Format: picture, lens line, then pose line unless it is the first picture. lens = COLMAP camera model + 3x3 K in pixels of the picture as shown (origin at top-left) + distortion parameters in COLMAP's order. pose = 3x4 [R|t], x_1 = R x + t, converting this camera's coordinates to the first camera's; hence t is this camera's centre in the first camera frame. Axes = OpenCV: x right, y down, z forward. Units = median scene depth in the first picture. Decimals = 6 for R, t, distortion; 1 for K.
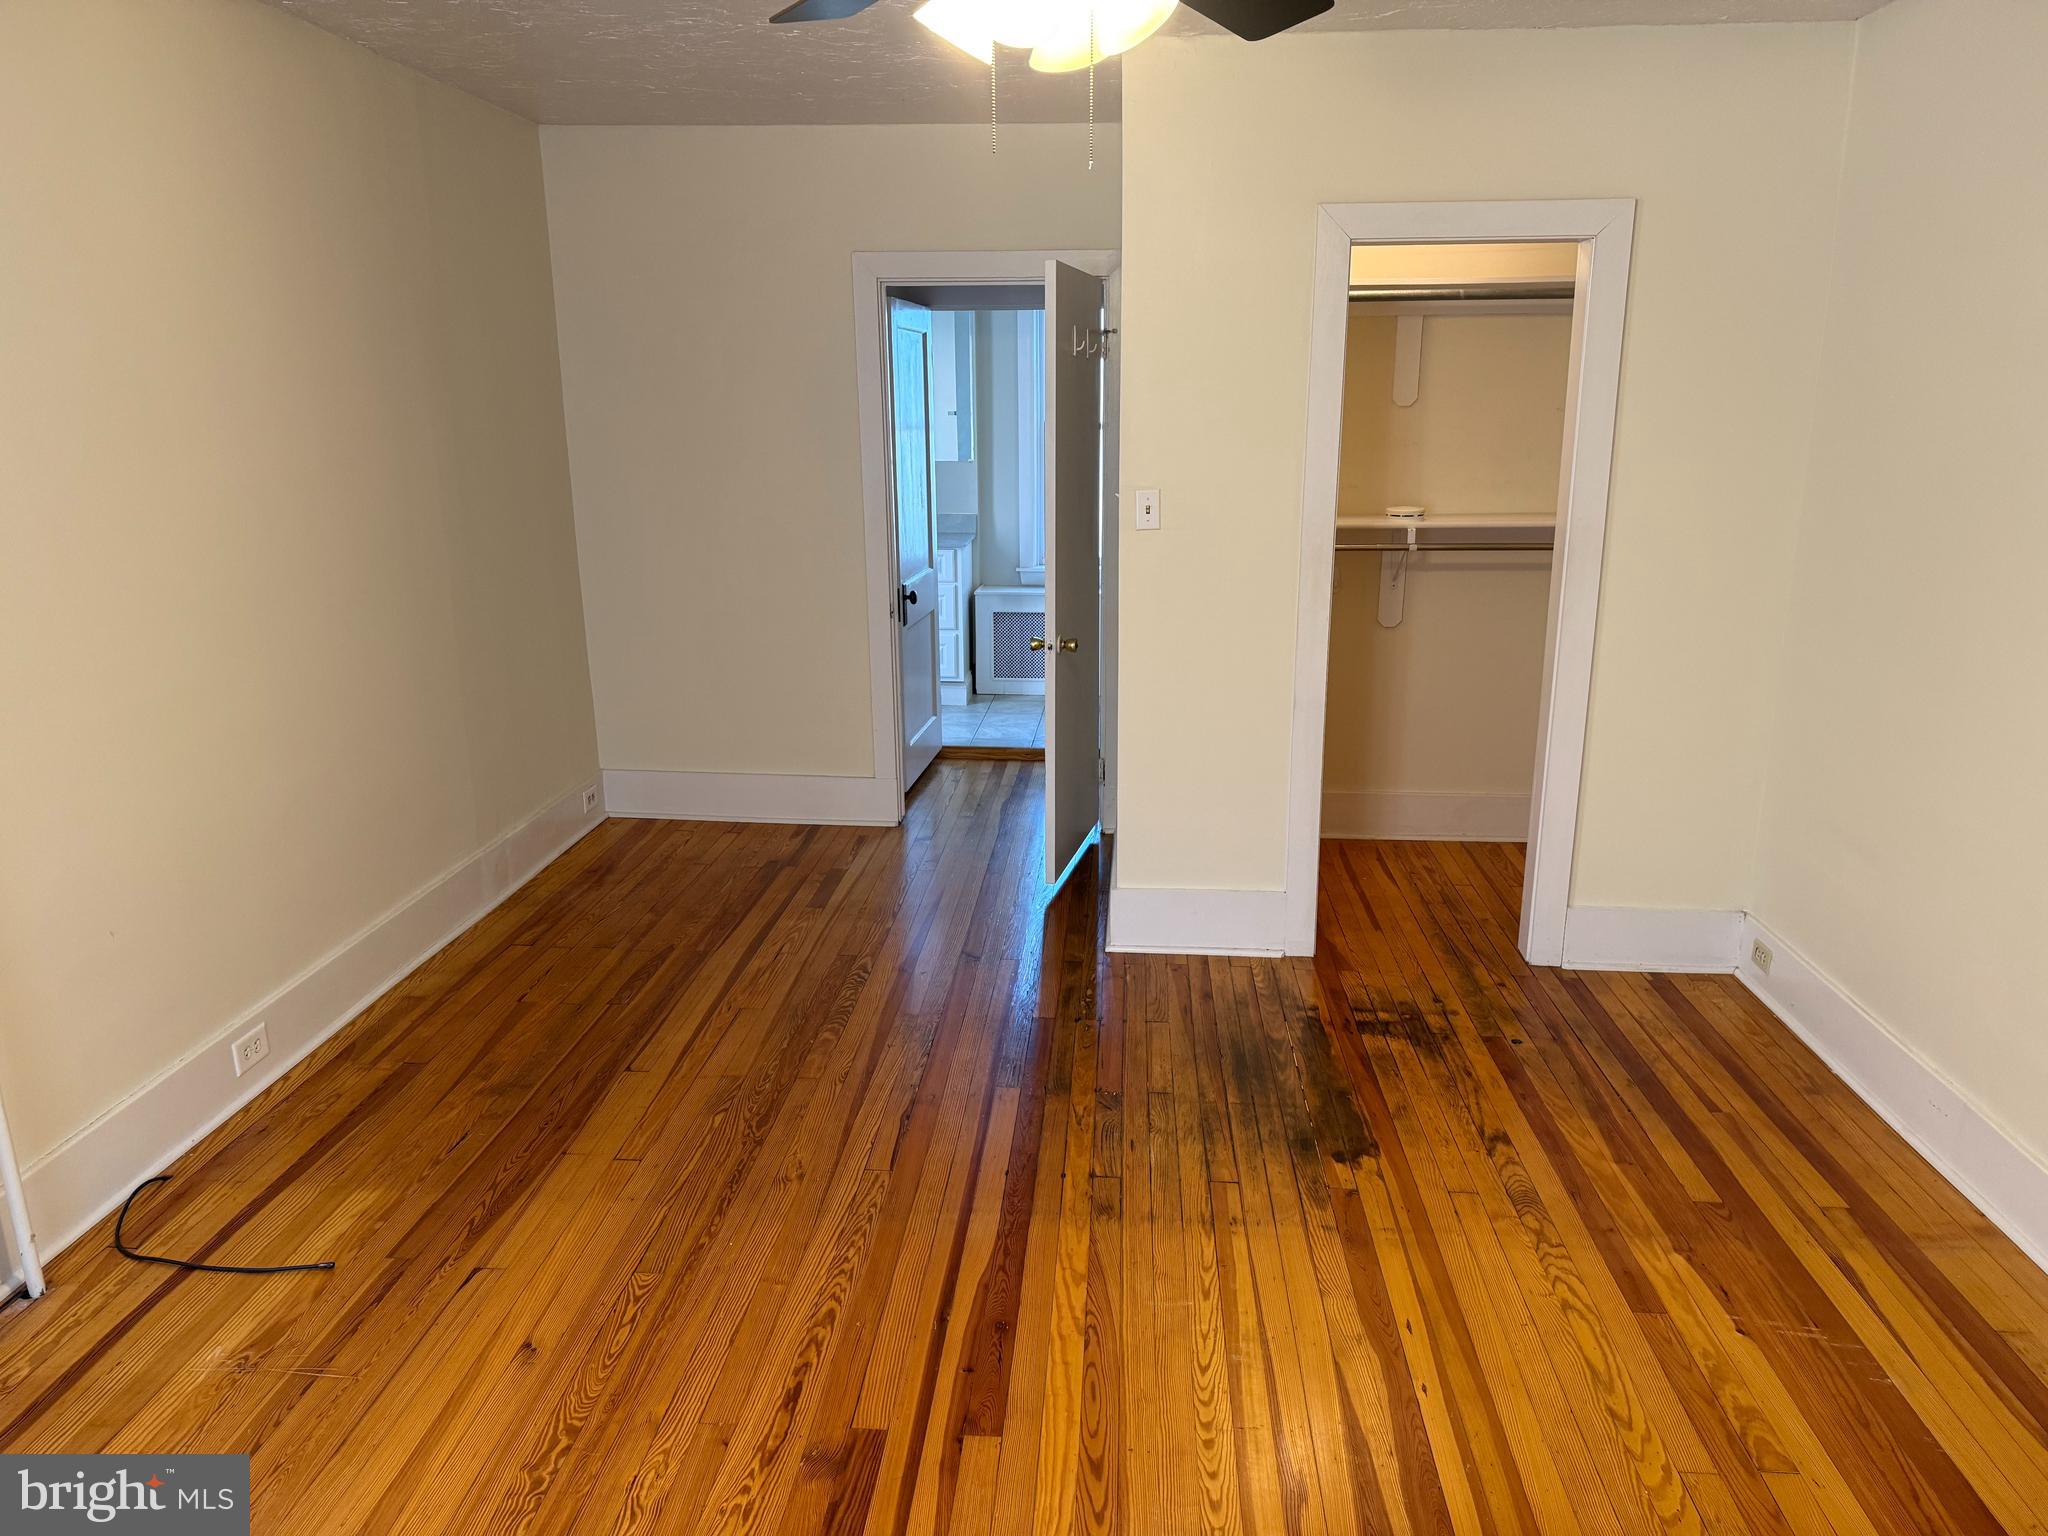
lens RADIAL K [[1441.6, 0, 1031.7], [0, 1441.6, 769.1], [0, 0, 1]] dist [0.044724, -0.072976]
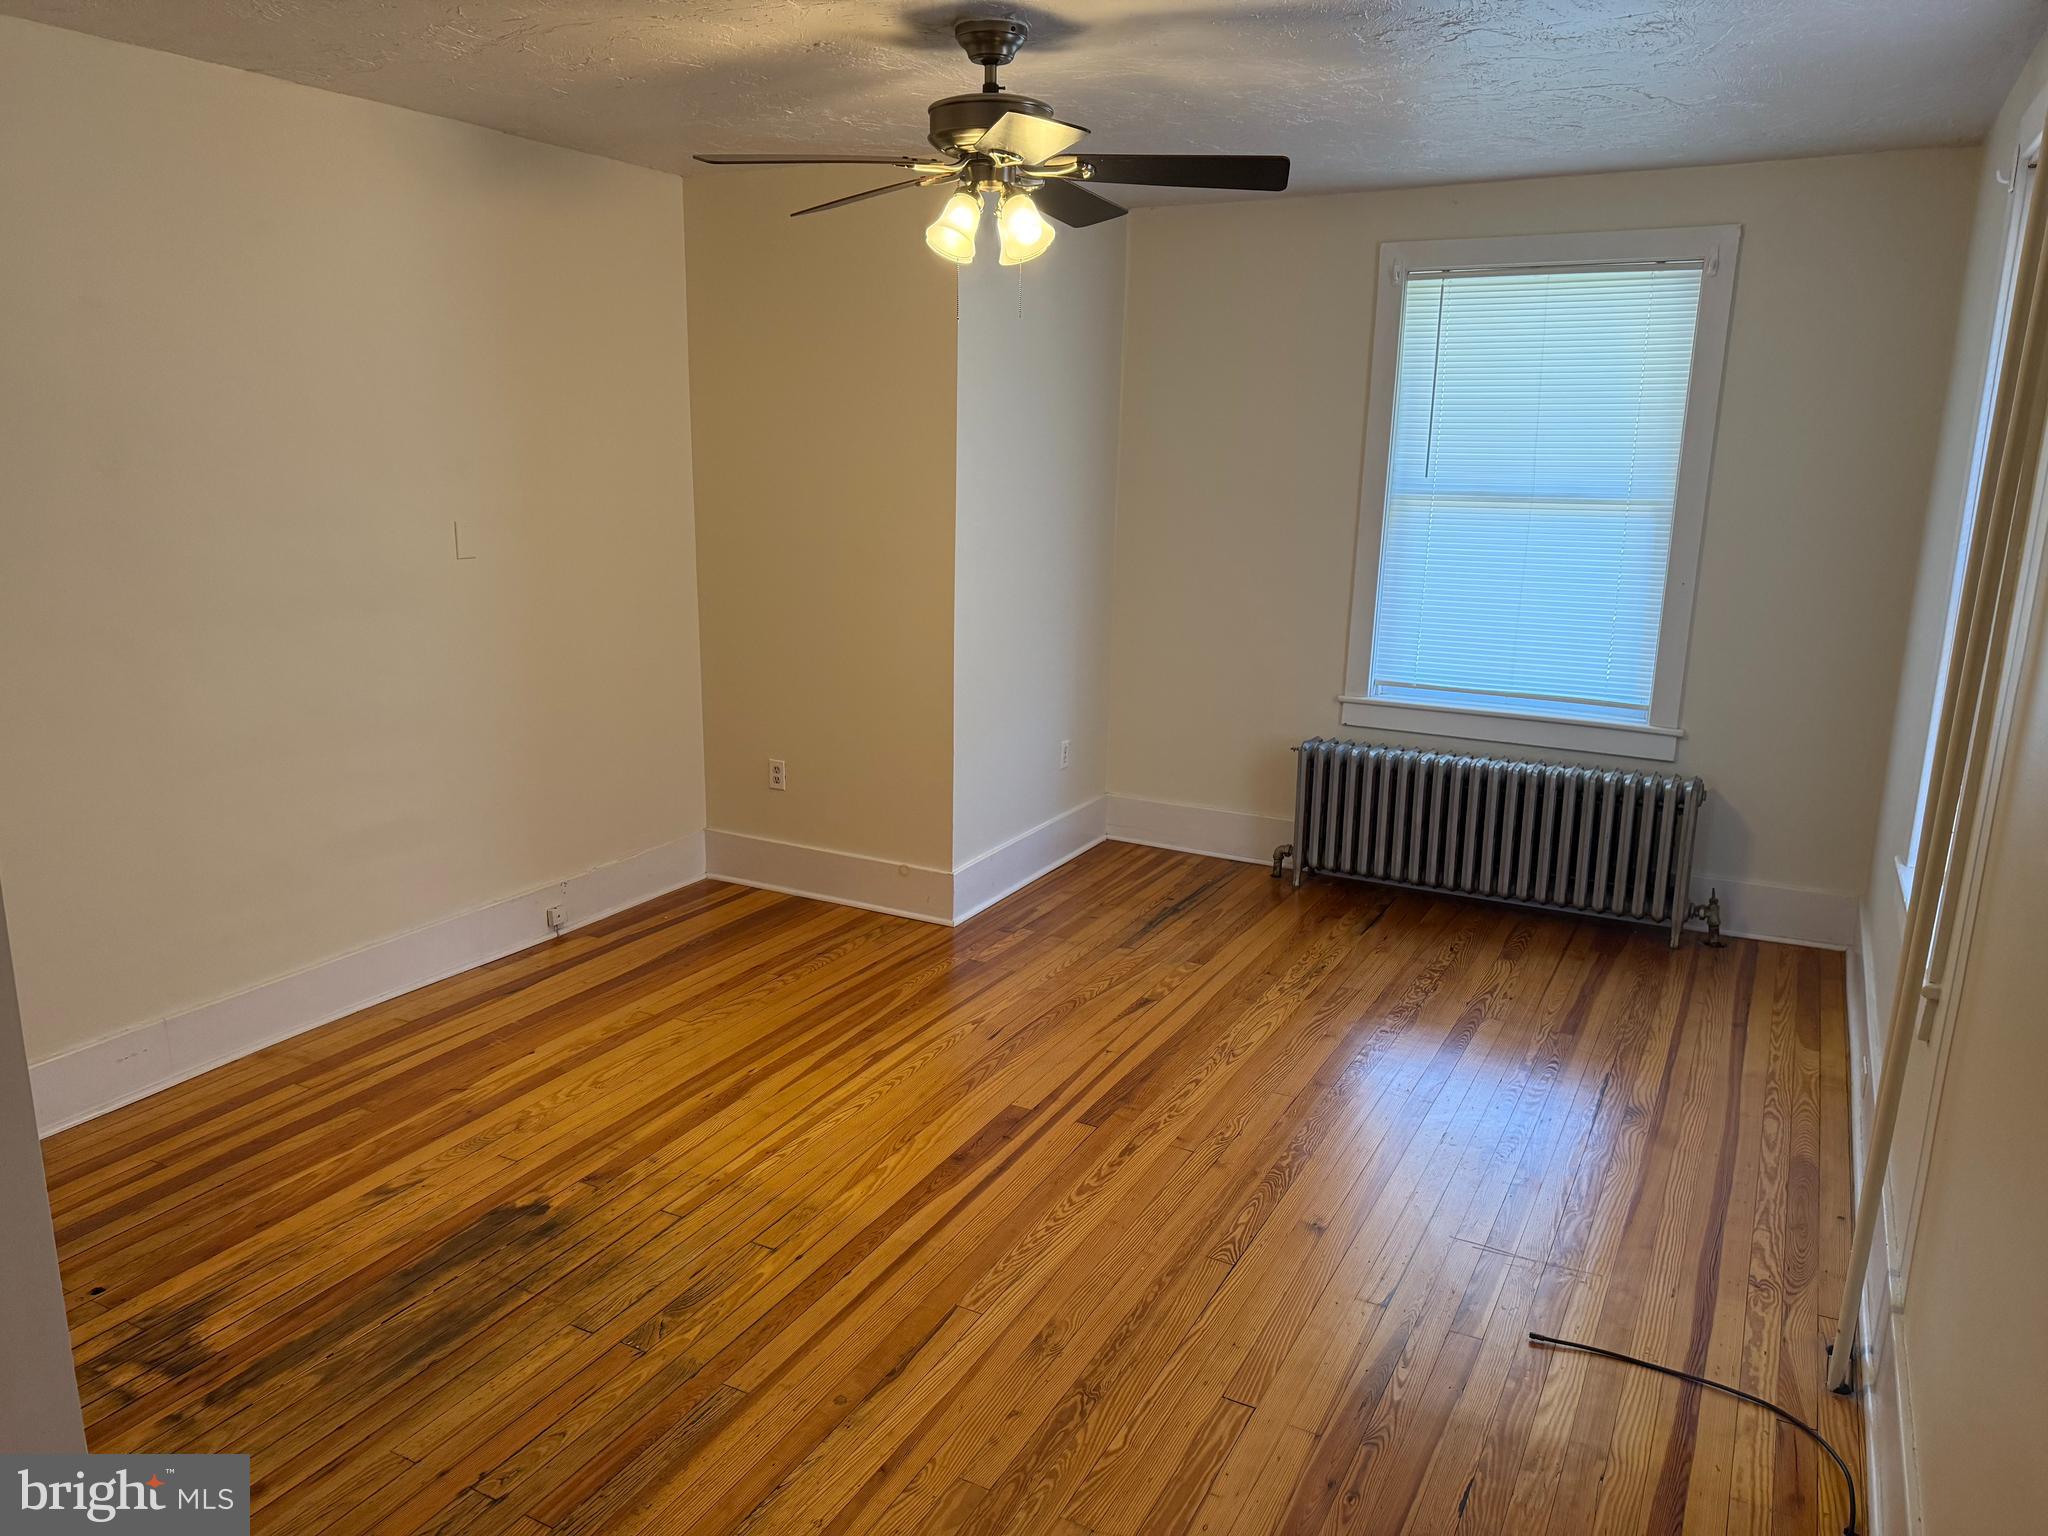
lens RADIAL K [[1441.6, 0, 1026.5], [0, 1441.6, 771.5], [0, 0, 1]] dist [0.044724, -0.072976]
pose [[-0.916571, -0.099311, 0.387344, -0.479059], [0.089358, 0.893303, 0.440483, -0.437393], [-0.389760, 0.438346, -0.809901, 1.653947]]
